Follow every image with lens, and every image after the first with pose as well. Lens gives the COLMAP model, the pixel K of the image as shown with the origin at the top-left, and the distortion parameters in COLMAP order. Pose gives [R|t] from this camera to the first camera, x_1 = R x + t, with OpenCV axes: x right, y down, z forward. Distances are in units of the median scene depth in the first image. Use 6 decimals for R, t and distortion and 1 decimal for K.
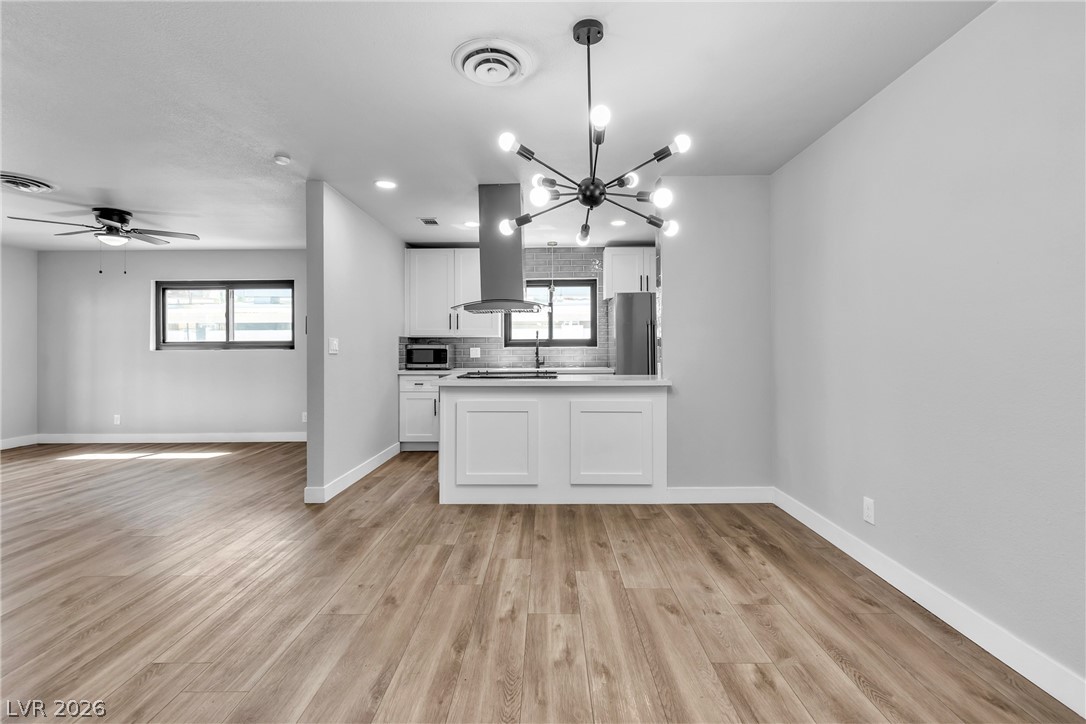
lens RADIAL K [[489.7, 0, 543.8], [0, 489.7, 345.5], [0, 0, 1]] dist [0.003166, -0.002699]
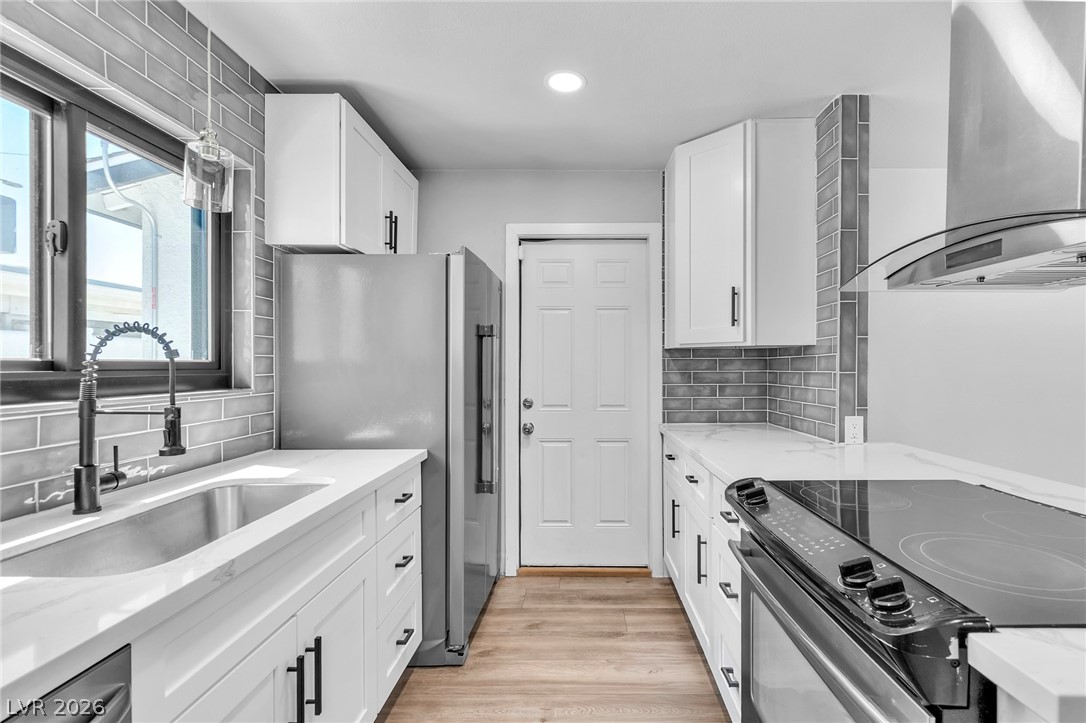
lens RADIAL K [[489.7, 0, 554.7], [0, 489.7, 370.5], [0, 0, 1]] dist [0.003166, -0.002699]
pose [[0.005155, 0.001035, 0.999986, -0.433494], [-0.002960, 0.999995, -0.001020, -0.020754], [-0.999982, -0.002955, 0.005158, 1.722318]]
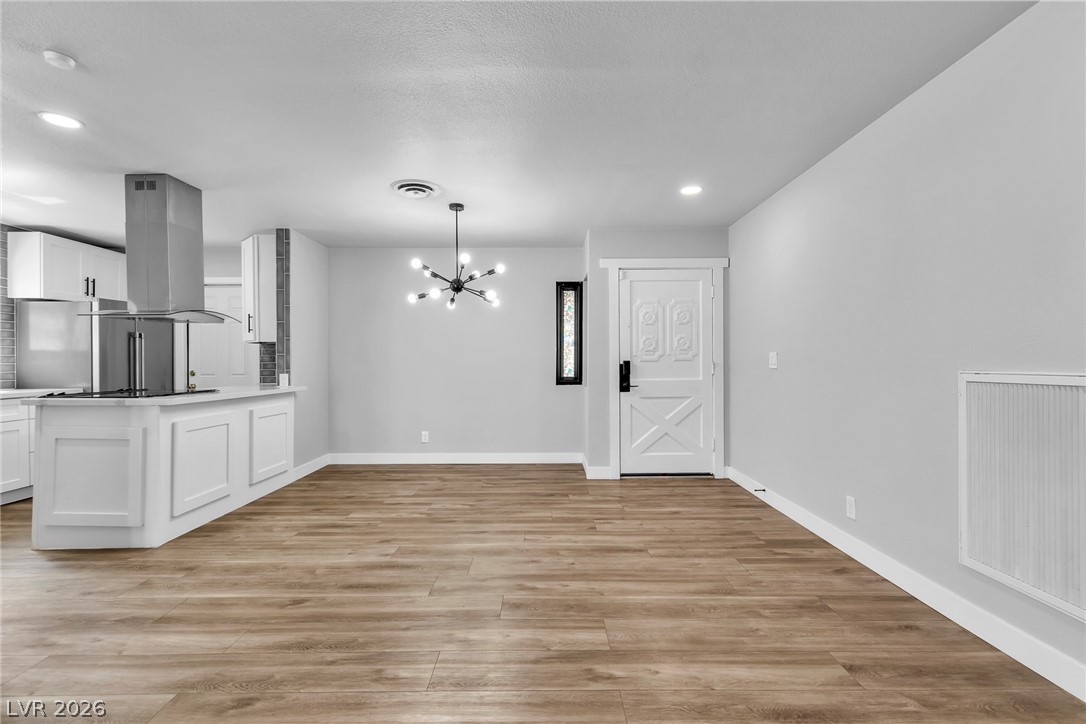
lens RADIAL K [[489.7, 0, 543.1], [0, 489.7, 366.0], [0, 0, 1]] dist [0.003166, -0.002699]
pose [[-0.004754, -0.001695, 0.999987, -1.317153], [0.000135, 0.999999, 0.001695, 0.017131], [-0.999989, 0.000143, -0.004754, 0.432733]]
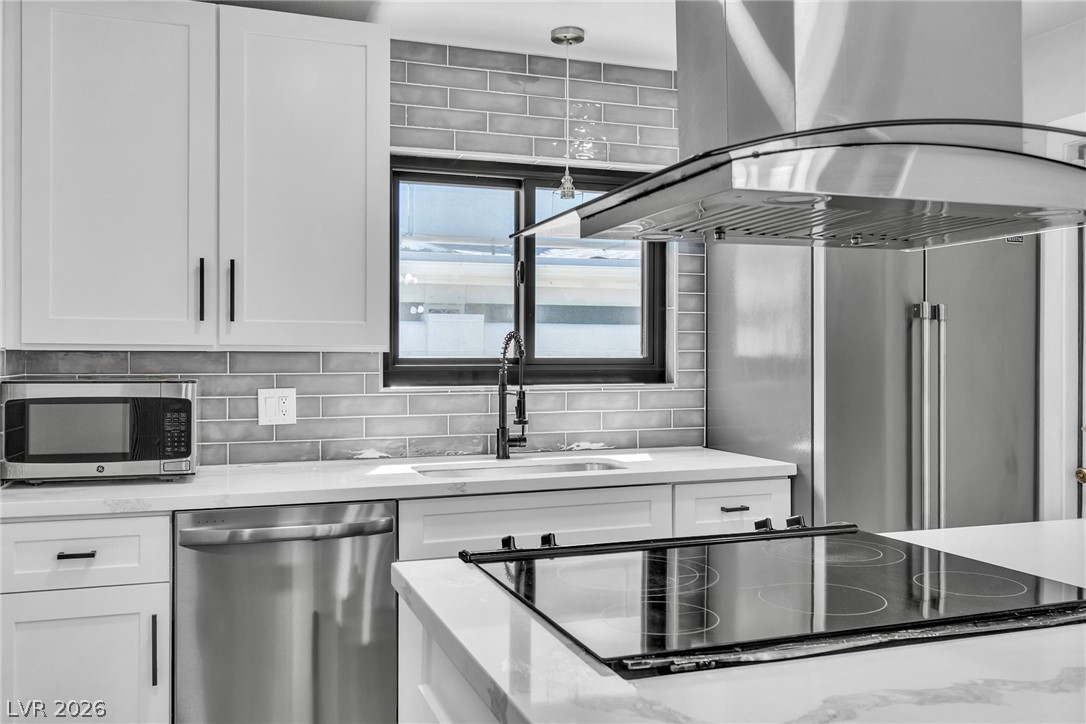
lens RADIAL K [[928.2, 0, 546.1], [0, 928.2, 359.5], [0, 0, 1]] dist [0.009971, 0.006850]
pose [[0.935059, 0.006111, 0.354440, -0.393681], [-0.007334, 0.999971, 0.002108, -0.030246], [-0.354417, -0.004571, 0.935076, 0.990249]]
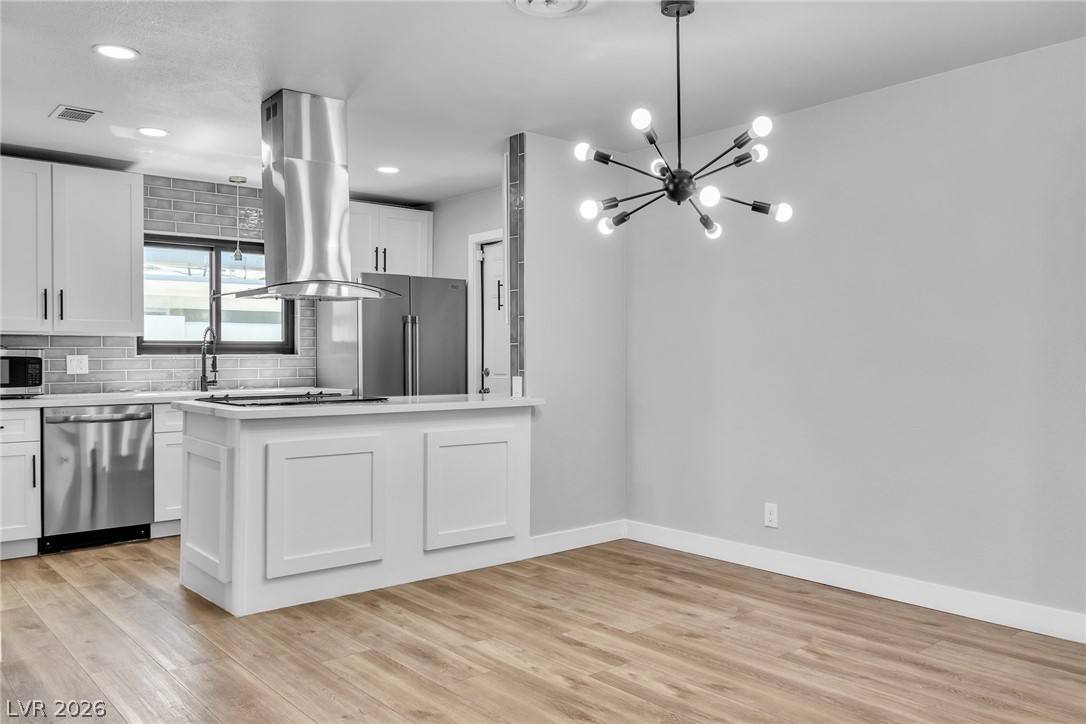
lens RADIAL K [[834.5, 0, 542.8], [0, 834.5, 370.5], [0, 0, 1]] dist [-0.005195, 0.001382]
pose [[0.757918, -0.005902, 0.652323, -0.740918], [-0.006840, 0.999832, 0.016993, 0.005011], [-0.652314, -0.017341, 0.757751, -0.008390]]
